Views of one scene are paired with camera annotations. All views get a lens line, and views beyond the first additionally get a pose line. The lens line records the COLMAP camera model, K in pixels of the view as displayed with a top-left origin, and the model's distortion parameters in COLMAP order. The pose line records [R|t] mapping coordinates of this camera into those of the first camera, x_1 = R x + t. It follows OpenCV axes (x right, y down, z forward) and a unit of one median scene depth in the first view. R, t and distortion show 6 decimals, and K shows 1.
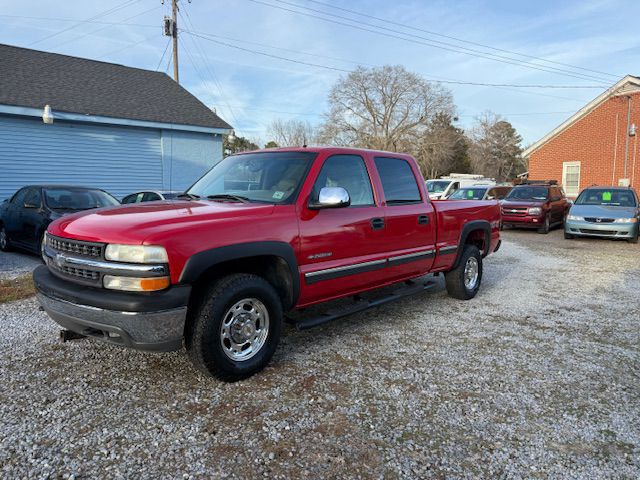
lens RADIAL K [[449.1, 0, 313.5], [0, 449.1, 236.0], [0, 0, 1]] dist [0.045958, -0.052625]
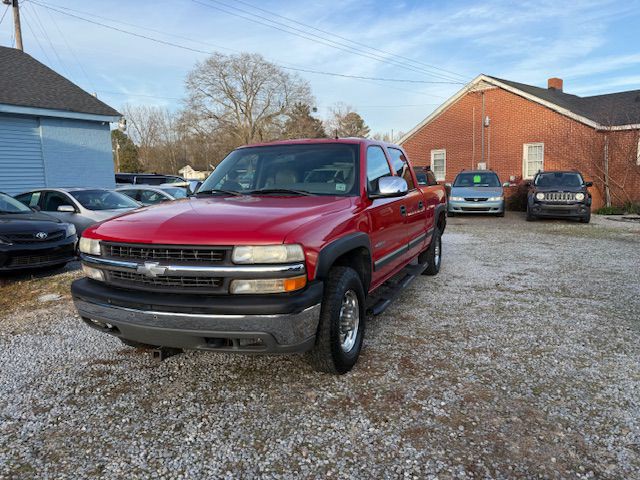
lens RADIAL K [[451.5, 0, 319.9], [0, 451.5, 235.3], [0, 0, 1]] dist [0.035511, -0.041468]
pose [[0.946350, -0.070137, 0.315441, -0.440096], [0.063364, 0.997487, 0.031691, -0.017623], [-0.316871, -0.010003, 0.948416, 0.051109]]
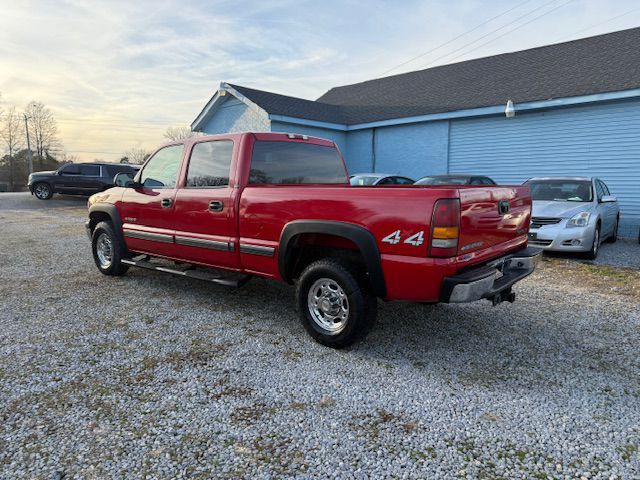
lens RADIAL K [[447.2, 0, 322.4], [0, 447.2, 243.8], [0, 0, 1]] dist [0.071446, -0.094980]
pose [[0.053376, 0.130874, -0.989961, 1.512731], [-0.094617, 0.987577, 0.125457, -0.122689], [0.994082, 0.086971, 0.065096, 1.516831]]
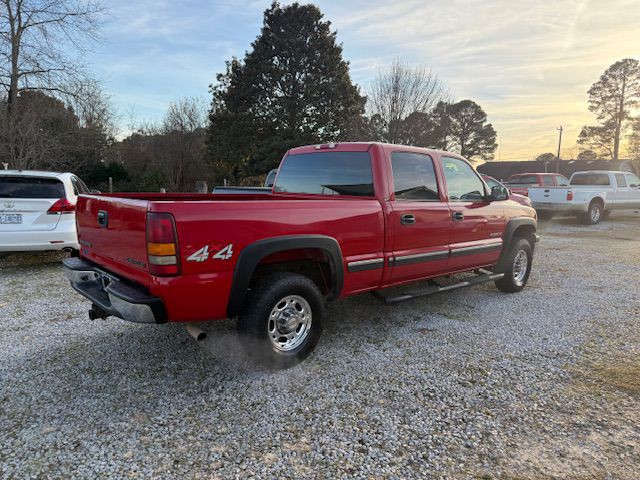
lens RADIAL K [[451.5, 0, 319.9], [0, 451.5, 235.3], [0, 0, 1]] dist [0.035511, -0.041468]
pose [[-0.995679, -0.044556, 0.081475, 0.074732], [-0.026108, 0.976299, 0.214844, -0.287986], [-0.089117, 0.211788, -0.973244, 2.800805]]
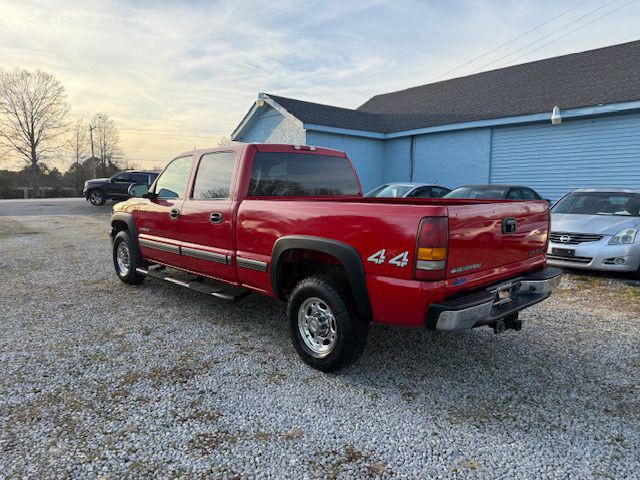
lens RADIAL K [[449.6, 0, 319.6], [0, 449.6, 239.0], [0, 0, 1]] dist [0.045130, -0.052040]
pose [[-0.060775, 0.103890, -0.992730, 1.467925], [-0.101788, 0.988739, 0.109703, -0.148582], [0.992948, 0.107715, -0.049516, 1.637046]]
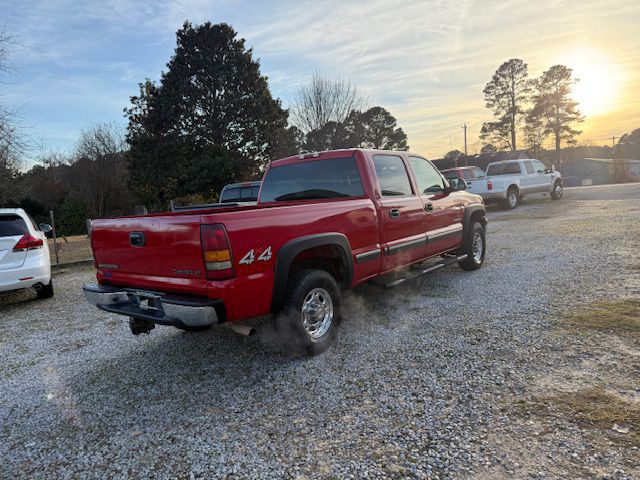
lens RADIAL K [[449.9, 0, 316.6], [0, 449.9, 237.9], [0, 0, 1]] dist [0.049501, -0.059524]
pose [[-0.995051, 0.070723, -0.069791, 0.267212], [0.055832, 0.979005, 0.196042, -0.283927], [0.082191, 0.191175, -0.978109, 2.923076]]
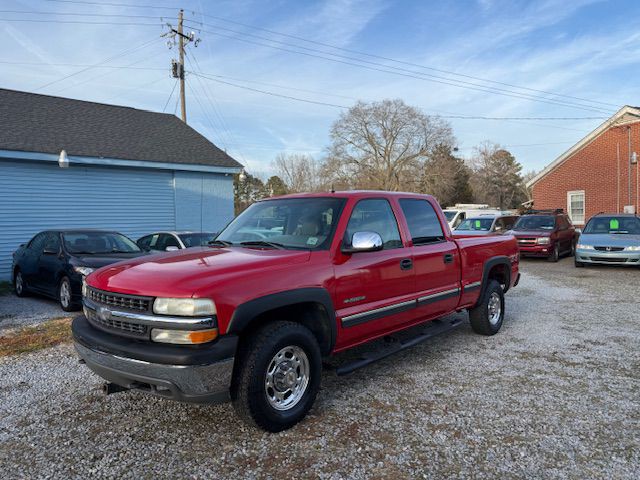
lens RADIAL K [[449.6, 0, 319.6], [0, 449.6, 239.0], [0, 0, 1]] dist [0.045130, -0.052040]
pose [[0.999647, -0.025808, 0.006386, -0.066878], [0.026161, 0.997649, -0.063333, -0.030231], [-0.004736, 0.063478, 0.997972, -0.021527]]
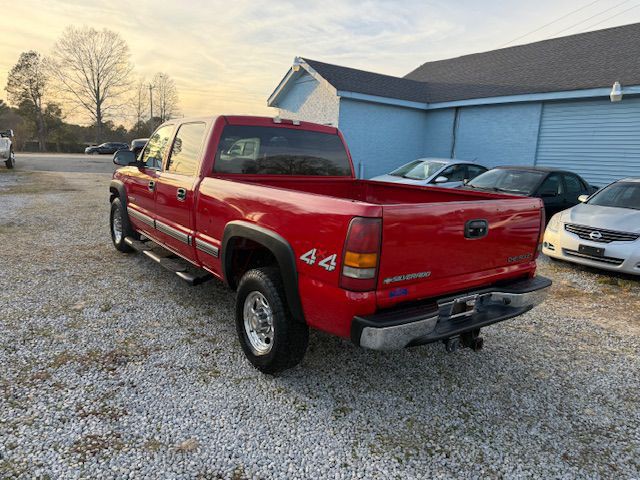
lens RADIAL K [[451.5, 0, 319.9], [0, 451.5, 235.3], [0, 0, 1]] dist [0.035511, -0.041468]
pose [[-0.179796, 0.157439, -0.971023, 1.347192], [-0.148639, 0.971428, 0.185026, -0.203856], [0.972409, 0.177599, -0.151257, 1.819022]]
